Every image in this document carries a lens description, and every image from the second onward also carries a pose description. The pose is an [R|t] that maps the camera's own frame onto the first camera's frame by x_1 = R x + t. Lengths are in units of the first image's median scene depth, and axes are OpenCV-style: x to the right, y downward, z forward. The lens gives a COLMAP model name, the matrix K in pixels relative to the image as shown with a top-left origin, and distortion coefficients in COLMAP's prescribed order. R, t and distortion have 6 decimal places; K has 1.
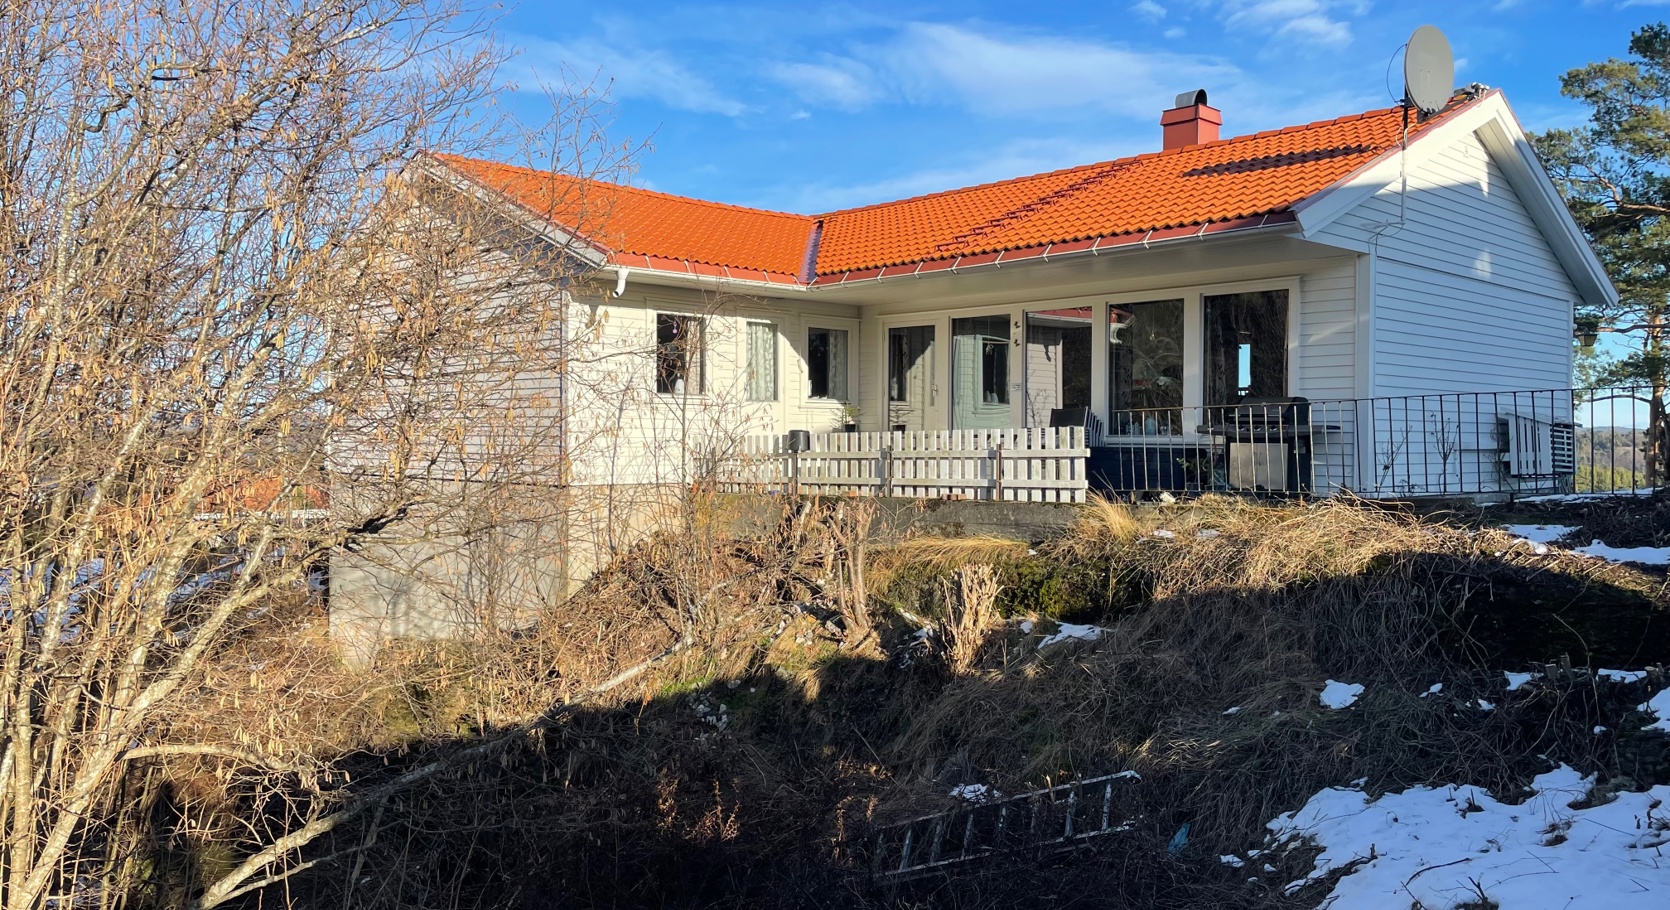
lens RADIAL K [[1249.4, 0, 835.0], [0, 1249.4, 455.0], [0, 0, 1]] dist [0.097809, -0.126630]
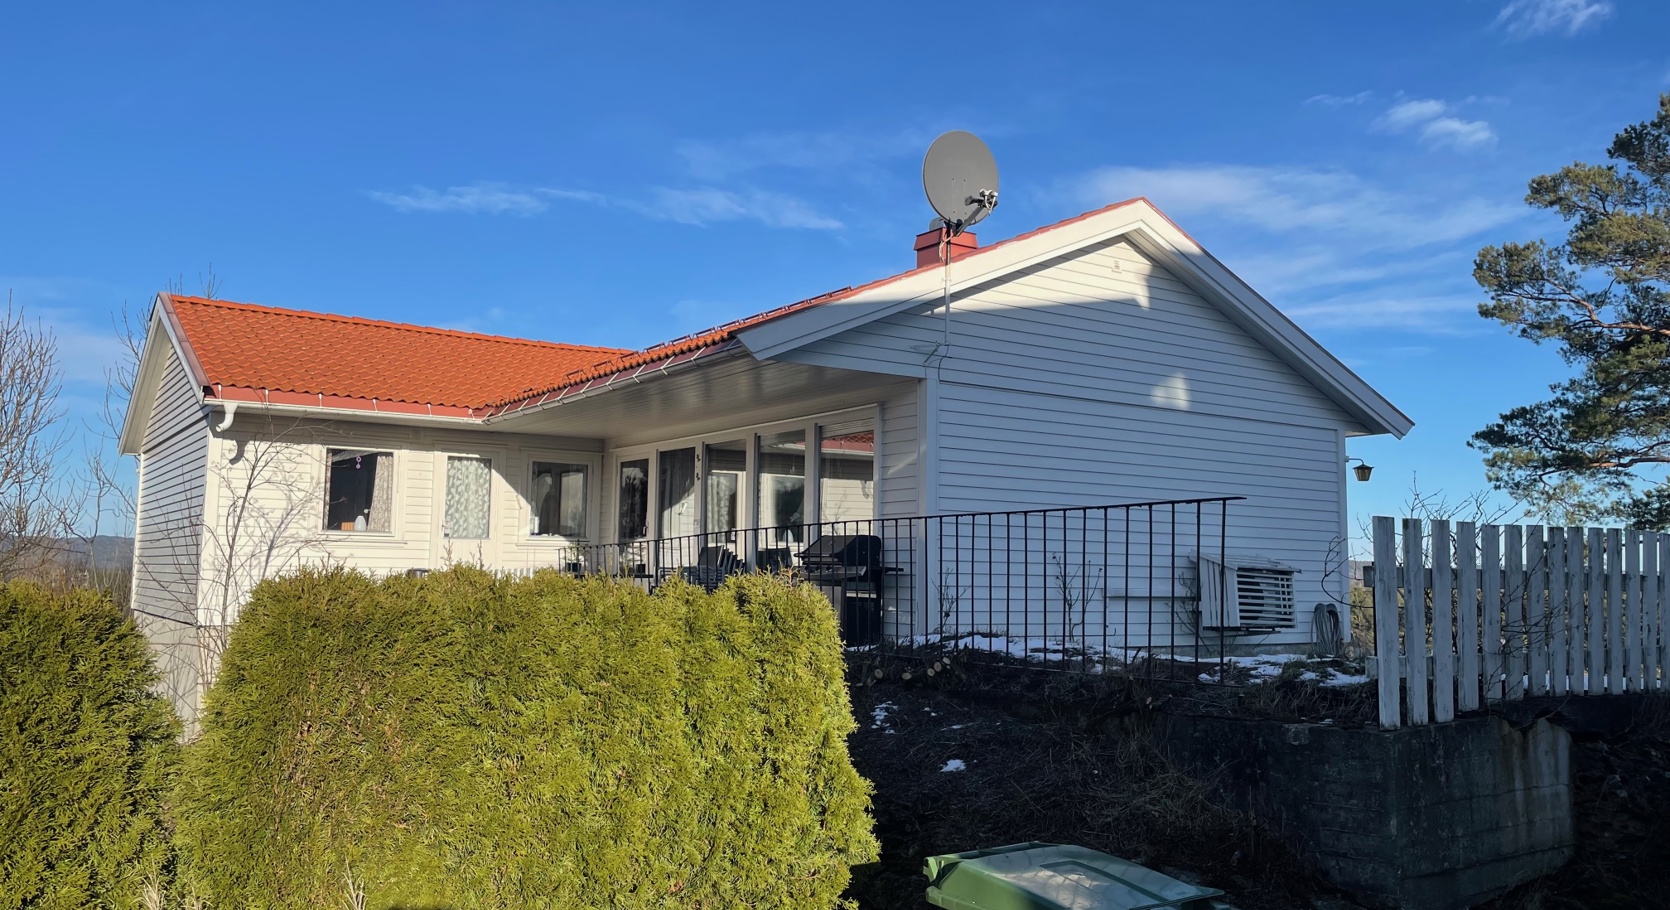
lens RADIAL K [[1249.4, 0, 835.0], [0, 1249.4, 455.0], [0, 0, 1]] dist [0.097809, -0.126630]
pose [[0.985997, -0.006272, -0.166646, 0.396116], [-0.012086, 0.993977, -0.108920, -0.004877], [0.166326, 0.109409, 0.979982, 0.094433]]
